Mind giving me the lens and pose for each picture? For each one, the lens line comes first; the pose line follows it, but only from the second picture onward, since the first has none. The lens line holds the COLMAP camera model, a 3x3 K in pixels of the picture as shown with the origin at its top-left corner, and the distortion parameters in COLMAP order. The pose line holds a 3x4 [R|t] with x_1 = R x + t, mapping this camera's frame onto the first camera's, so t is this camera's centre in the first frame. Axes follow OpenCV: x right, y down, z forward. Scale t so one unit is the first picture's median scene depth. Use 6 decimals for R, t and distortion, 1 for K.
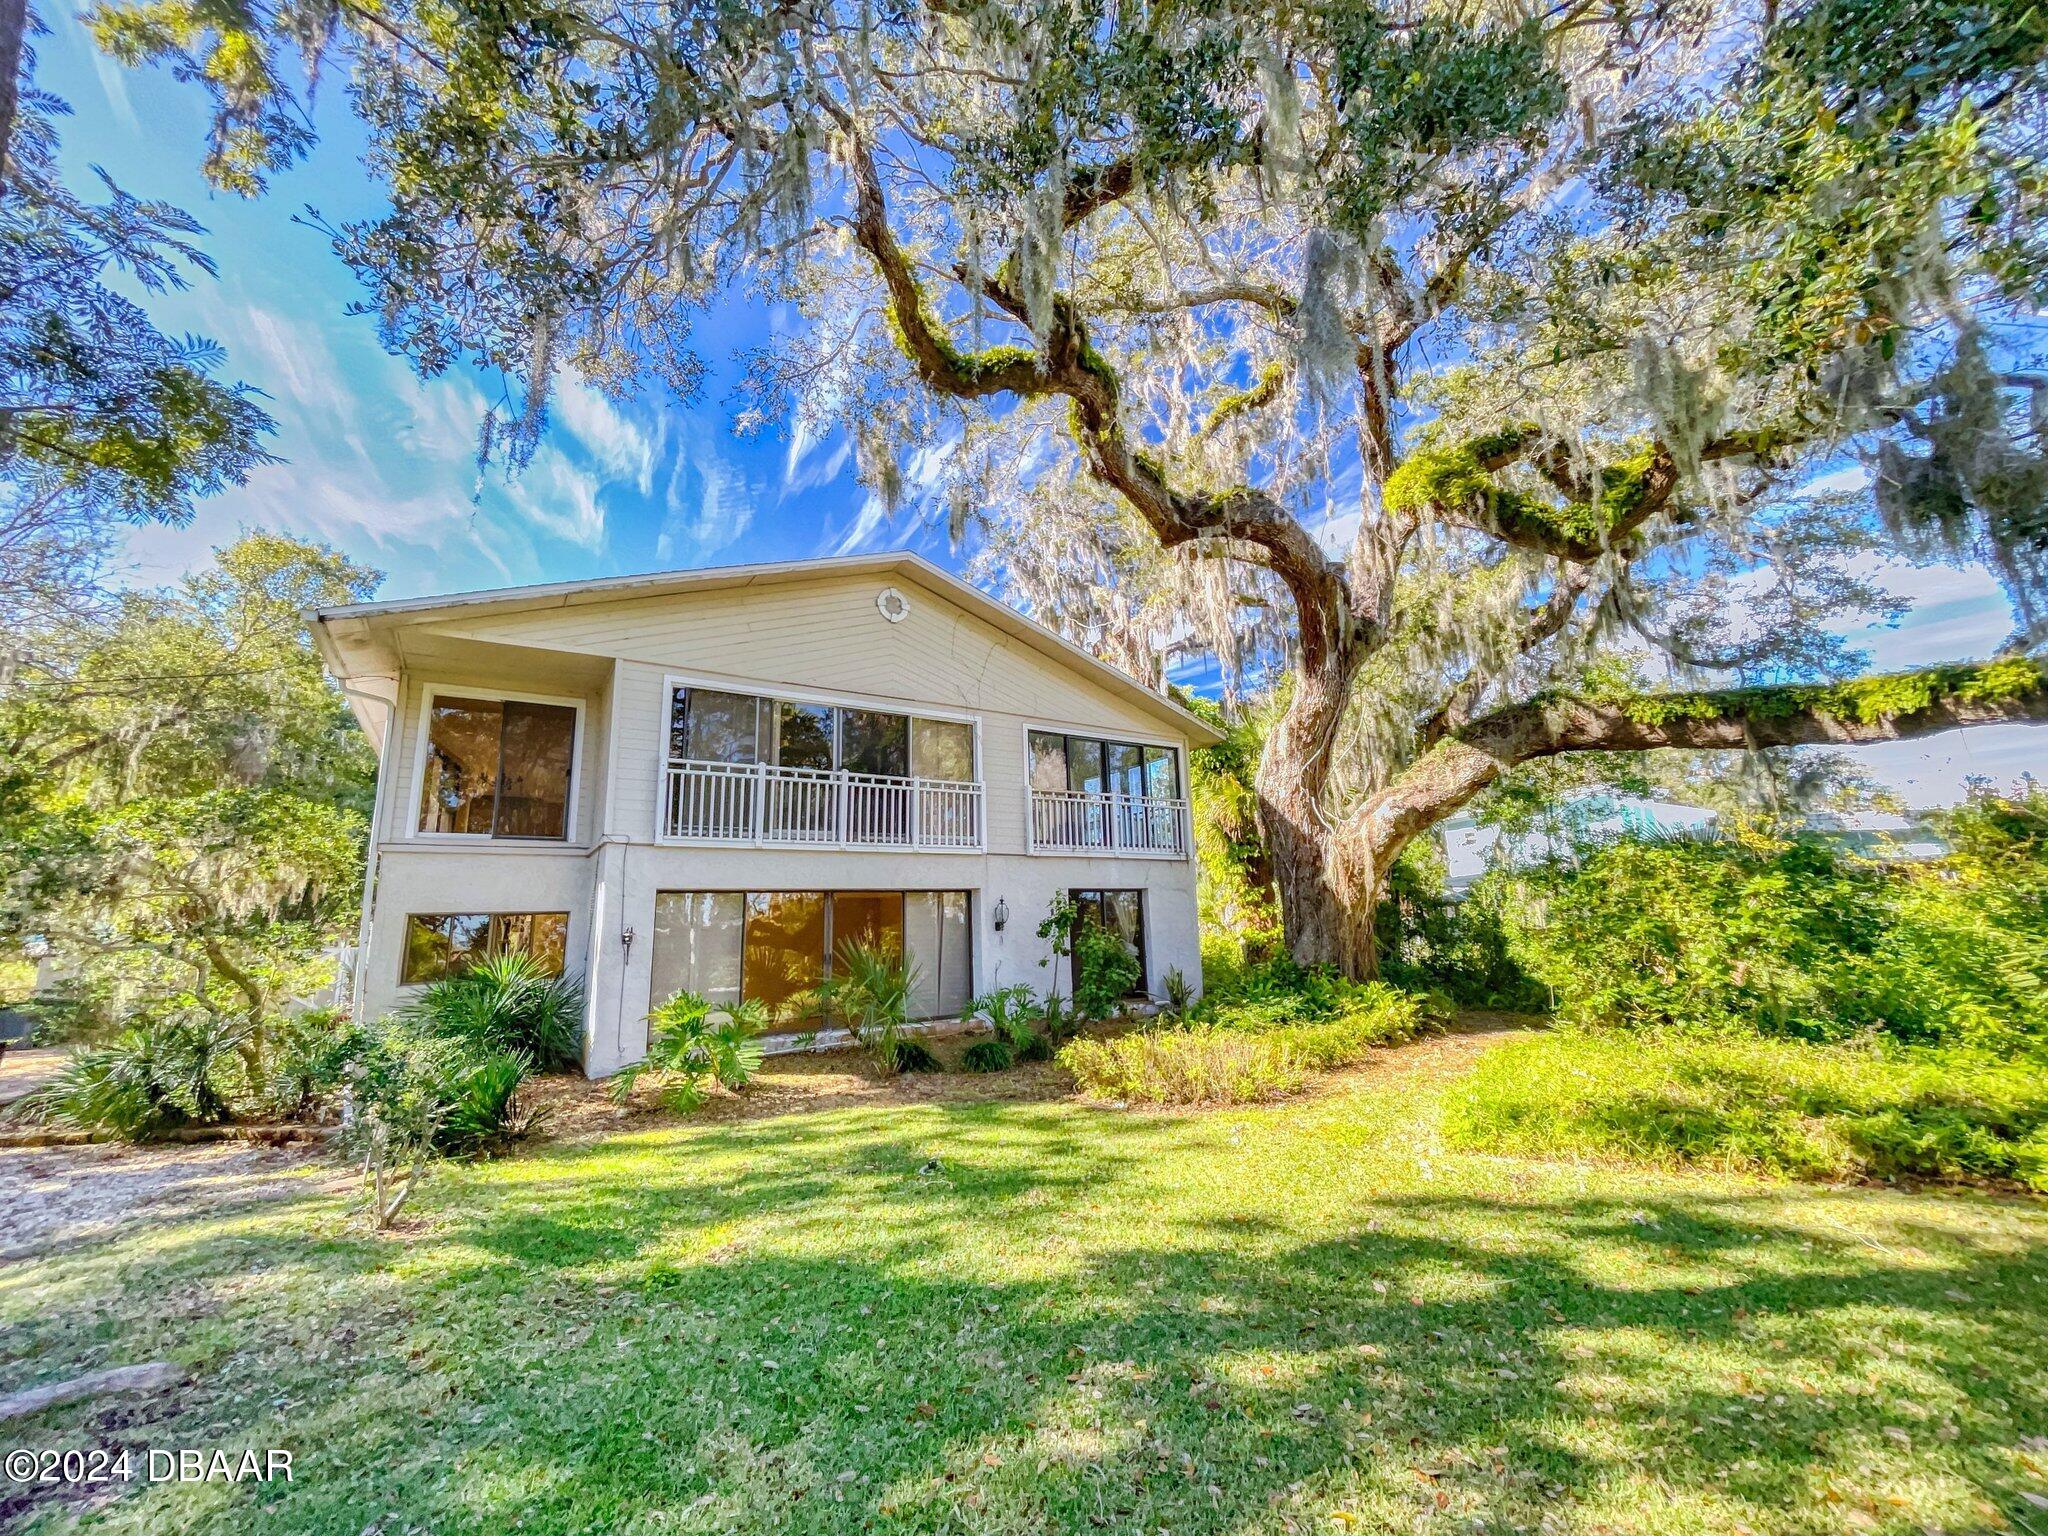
lens RADIAL K [[827.1, 0, 1022.3], [0, 827.1, 760.5], [0, 0, 1]] dist [-0.015593, 0.007597]
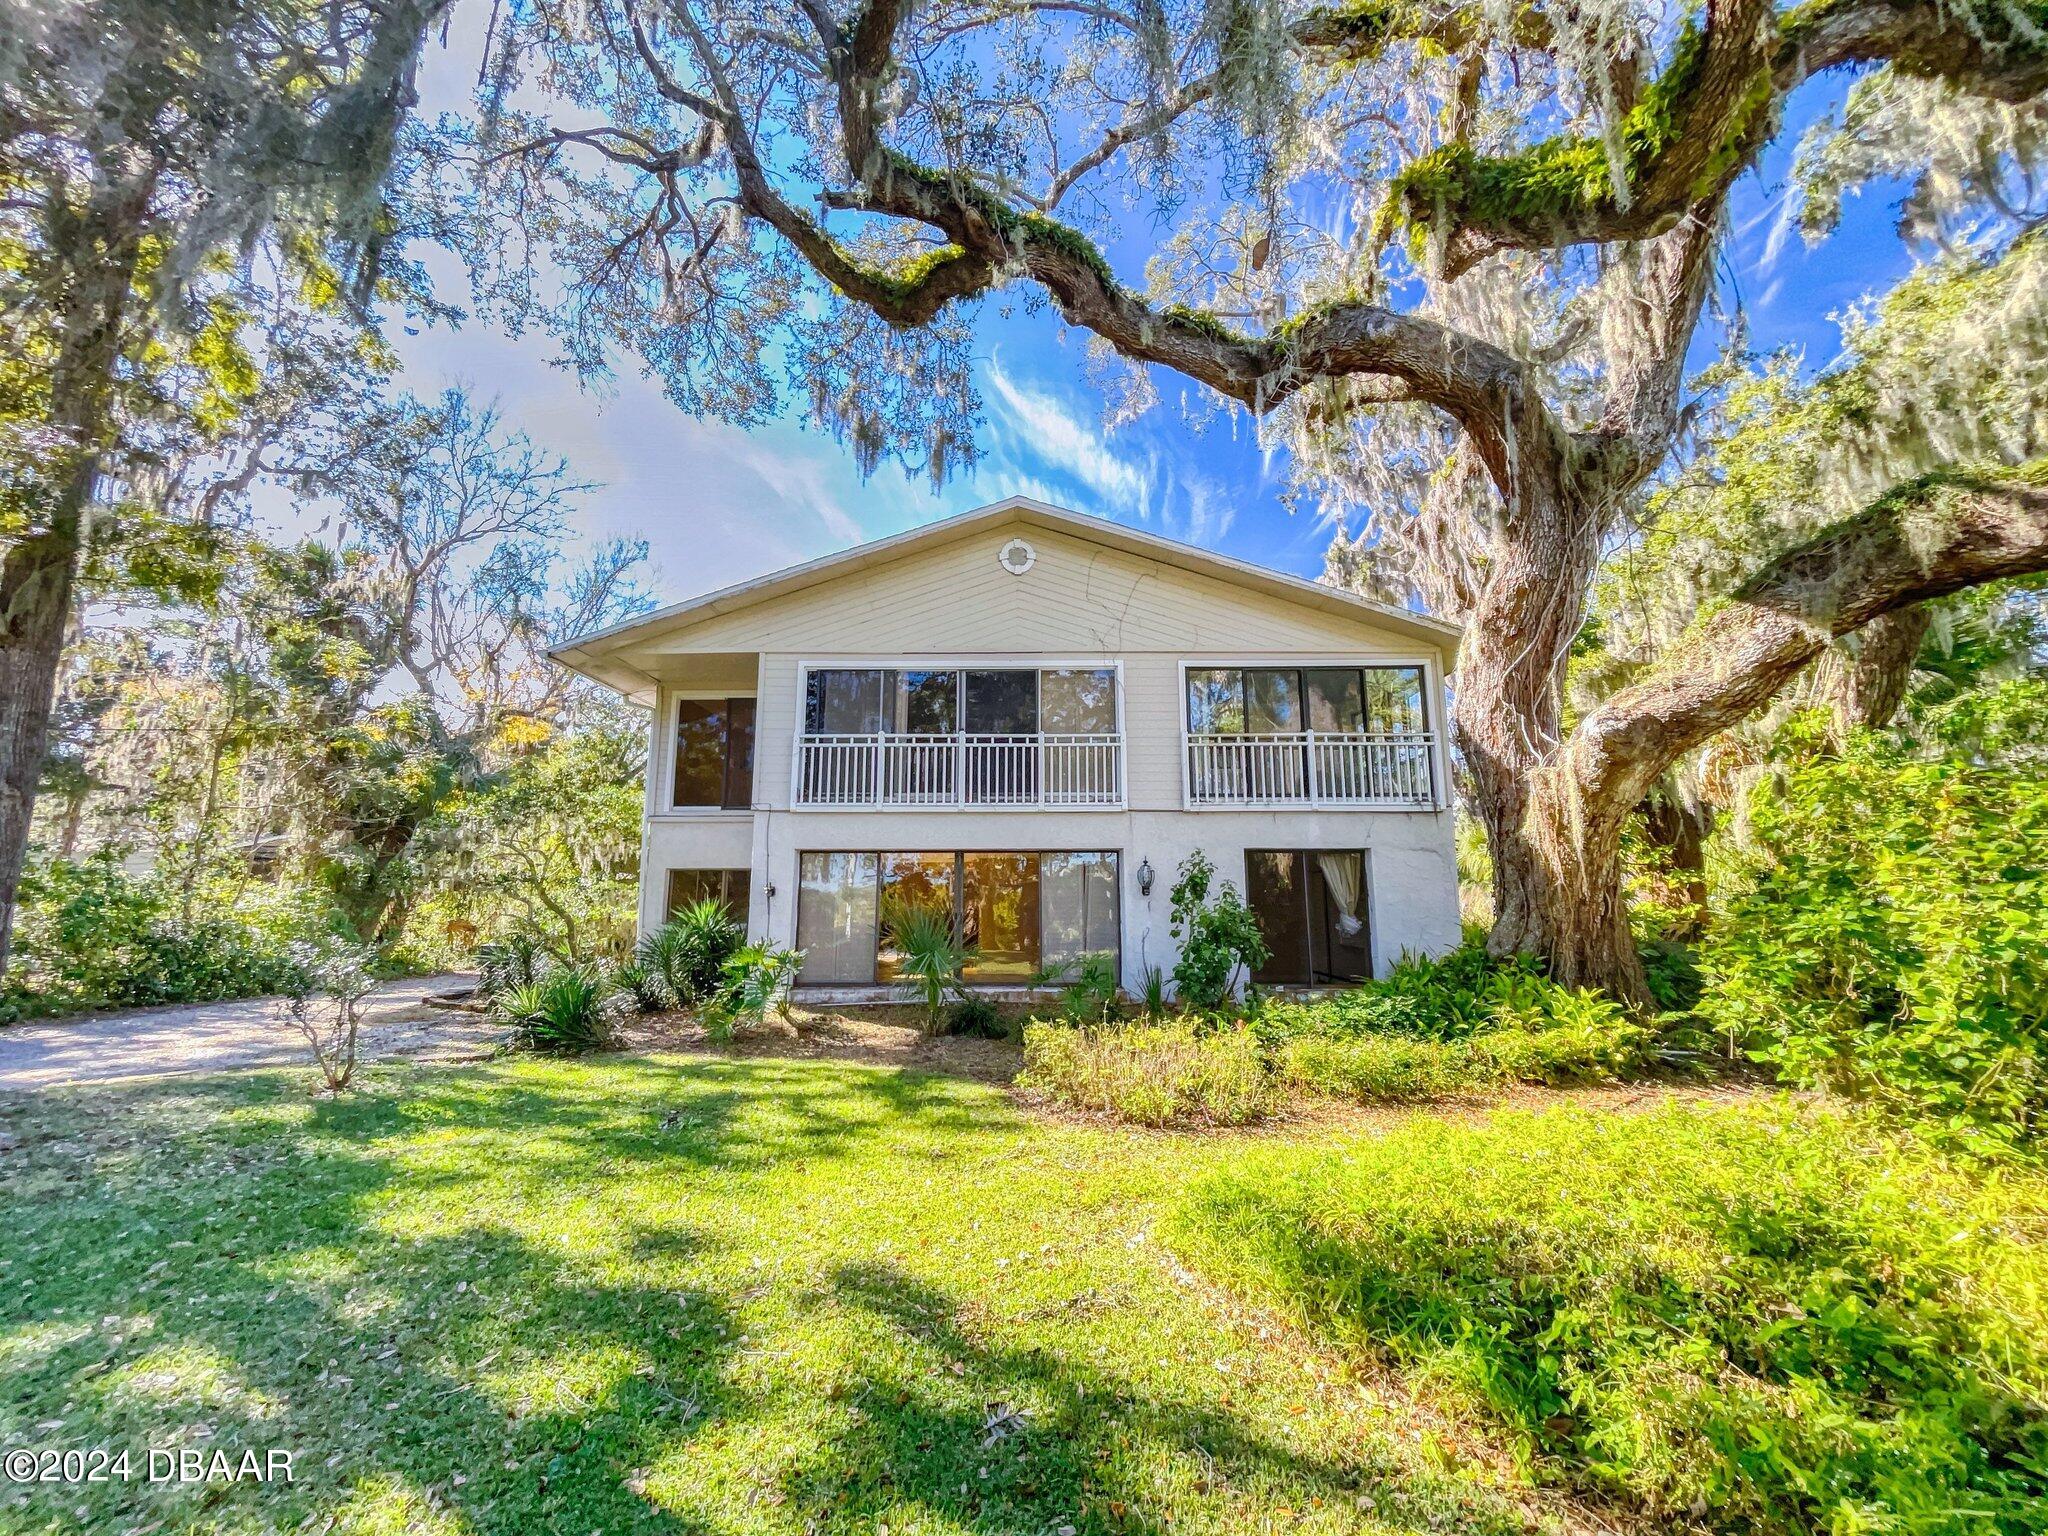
lens RADIAL K [[827.1, 0, 1022.3], [0, 827.1, 760.5], [0, 0, 1]] dist [-0.015593, 0.007597]
pose [[0.830569, -0.062974, -0.553344, 0.424545], [0.087395, 0.996014, 0.017827, 0.037097], [0.550015, -0.063166, 0.832762, 0.215029]]
